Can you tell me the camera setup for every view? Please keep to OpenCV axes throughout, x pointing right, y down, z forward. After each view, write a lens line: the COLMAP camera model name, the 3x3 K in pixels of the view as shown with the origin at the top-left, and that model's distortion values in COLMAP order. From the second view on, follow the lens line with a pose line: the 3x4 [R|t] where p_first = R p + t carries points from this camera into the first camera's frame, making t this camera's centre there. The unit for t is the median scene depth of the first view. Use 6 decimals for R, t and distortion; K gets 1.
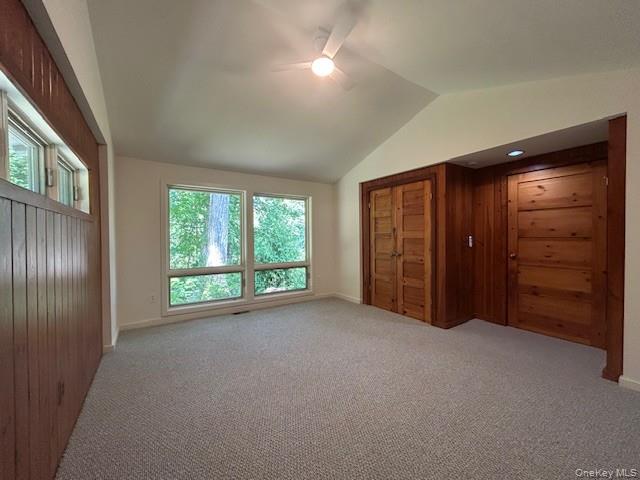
lens RADIAL K [[256.4, 0, 320.1], [0, 256.4, 239.7], [0, 0, 1]] dist [-0.001736, 0.000523]
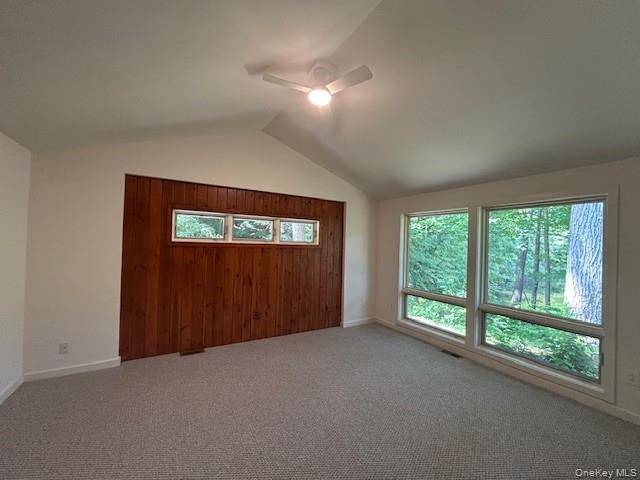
lens RADIAL K [[256.4, 0, 319.6], [0, 256.4, 240.5], [0, 0, 1]] dist [-0.001736, 0.000523]
pose [[-0.059537, -0.016532, -0.998089, 0.597164], [-0.039967, 0.999101, -0.014164, -0.060938], [0.997426, 0.039048, -0.060145, 0.645881]]
